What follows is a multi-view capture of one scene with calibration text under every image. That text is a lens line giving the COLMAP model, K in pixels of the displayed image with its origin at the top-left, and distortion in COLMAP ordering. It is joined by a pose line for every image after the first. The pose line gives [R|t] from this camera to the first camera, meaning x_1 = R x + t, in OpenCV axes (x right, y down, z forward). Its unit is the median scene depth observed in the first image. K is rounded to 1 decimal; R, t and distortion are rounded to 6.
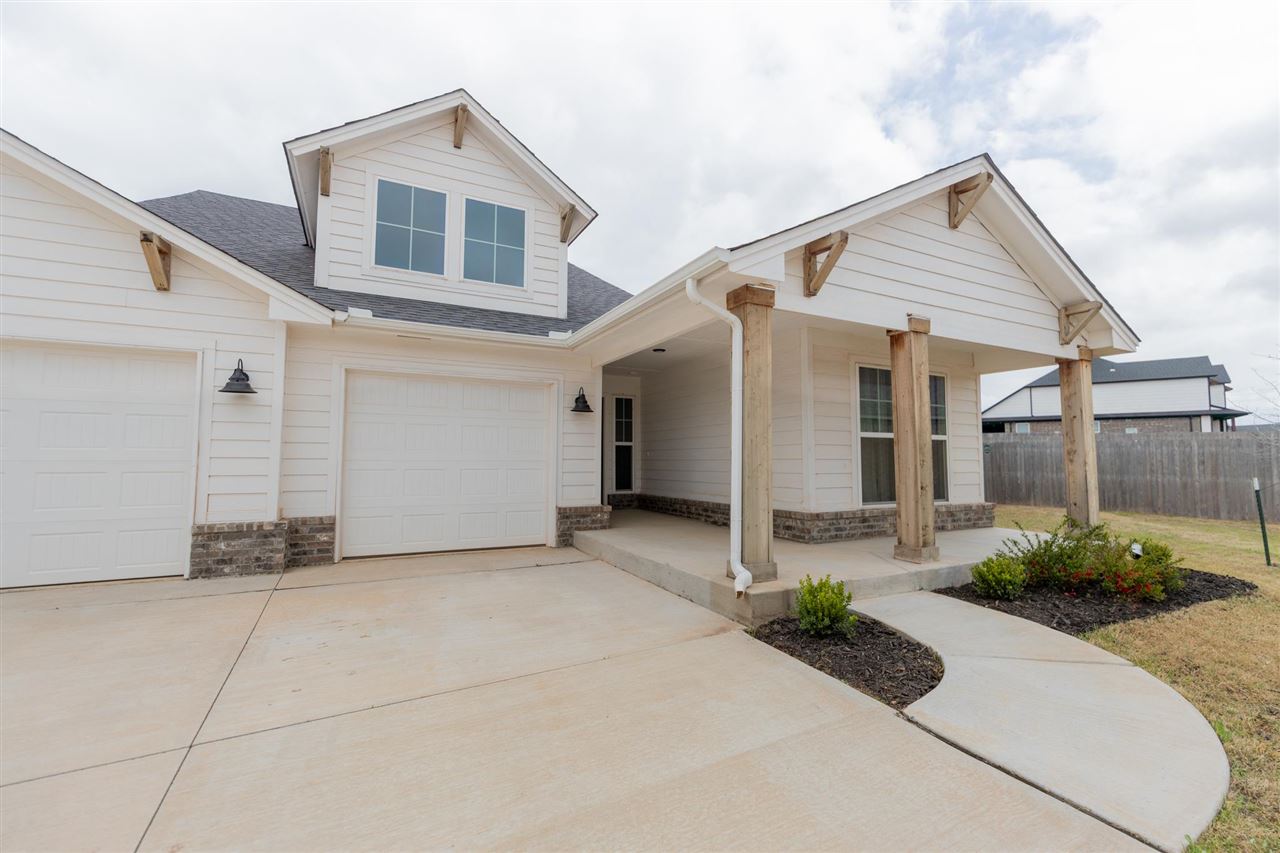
lens RADIAL K [[524.6, 0, 640.0], [0, 524.6, 426.5], [0, 0, 1]] dist [0.000736, 0.000150]
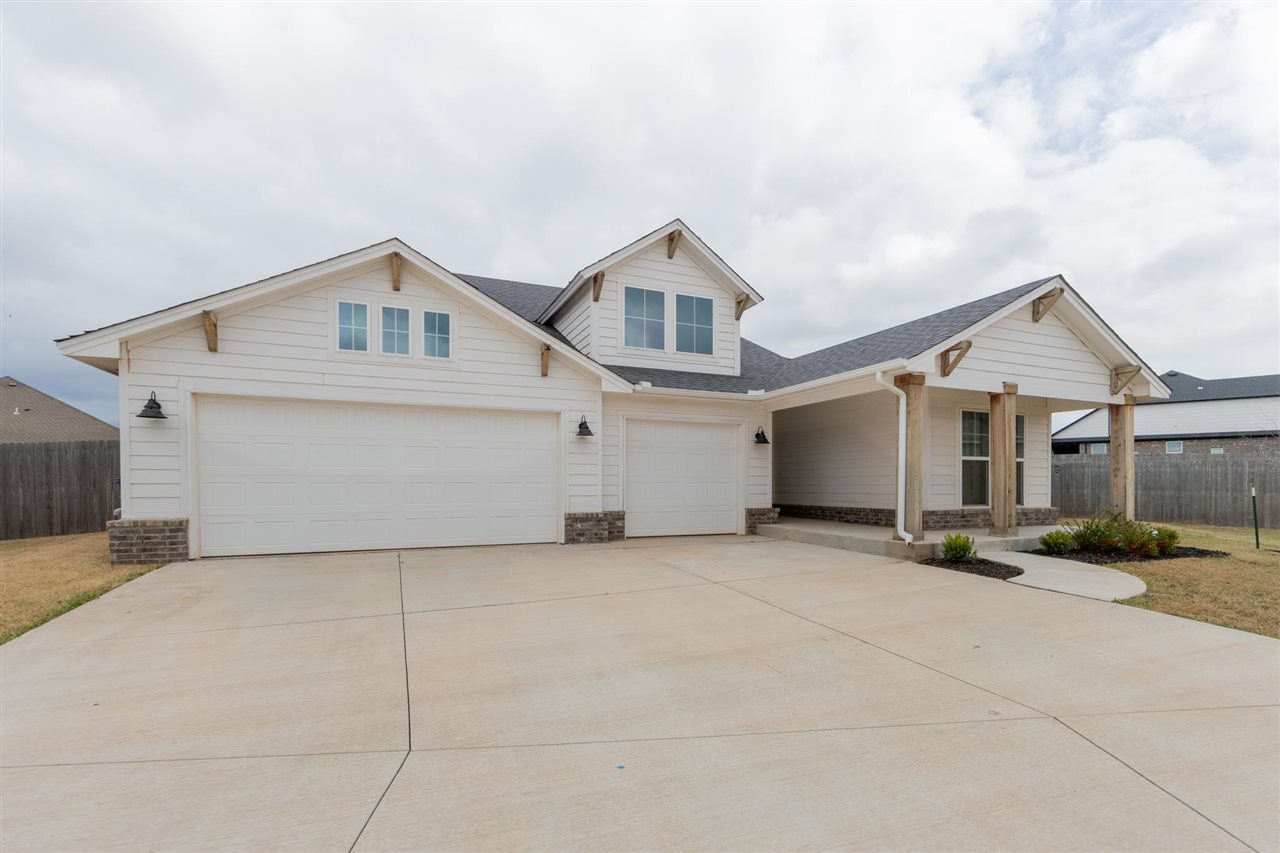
lens RADIAL K [[553.3, 0, 630.3], [0, 553.3, 484.9], [0, 0, 1]] dist [0.000697, -0.000380]
pose [[0.997032, -0.001915, -0.076963, -0.368911], [0.006887, 0.997901, 0.064389, -0.015428], [0.076678, -0.064728, 0.994953, -0.585036]]
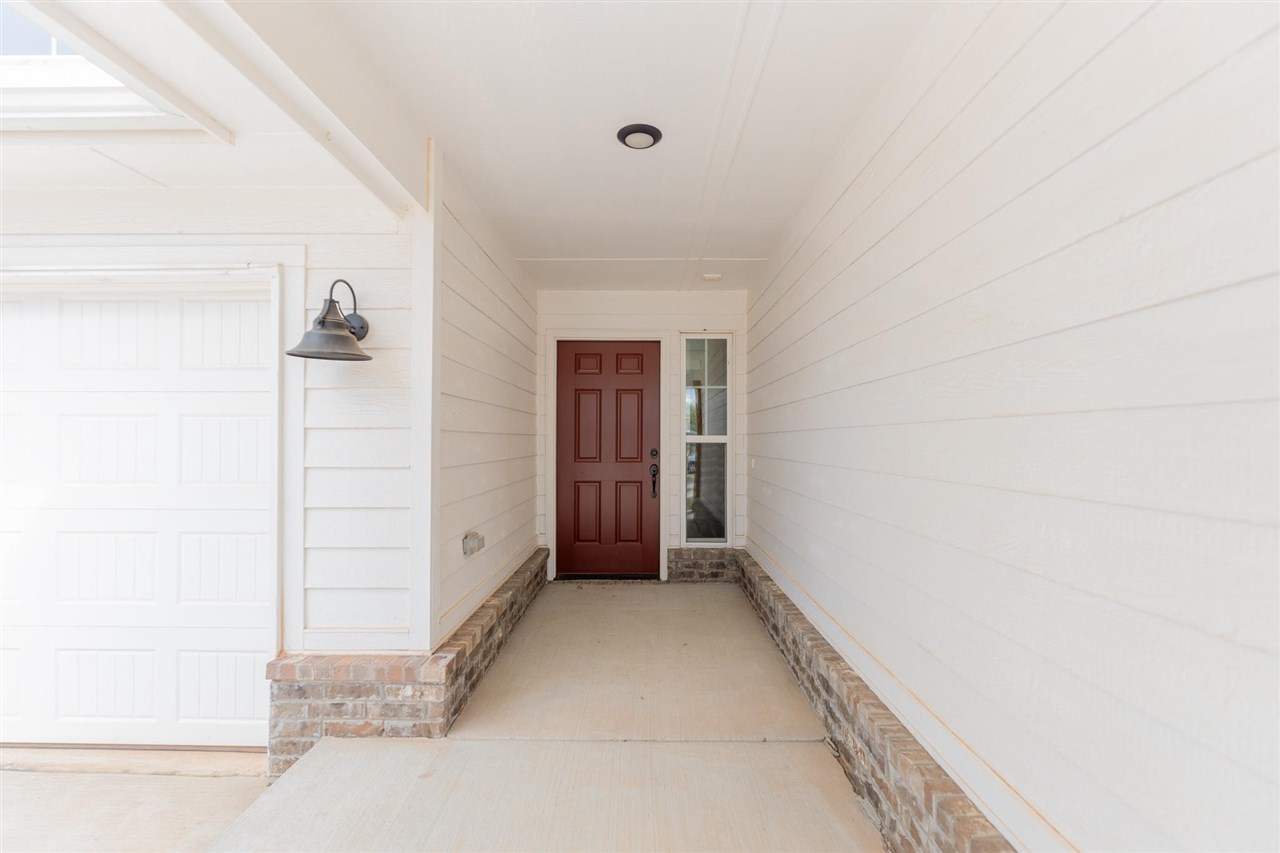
lens RADIAL K [[524.6, 0, 640.0], [0, 524.6, 426.5], [0, 0, 1]] dist [0.000736, 0.000150]
pose [[0.881423, -0.007881, -0.472261, 0.198191], [0.028202, 0.998955, 0.035966, 0.006161], [0.471484, -0.045020, 0.880724, 0.835587]]
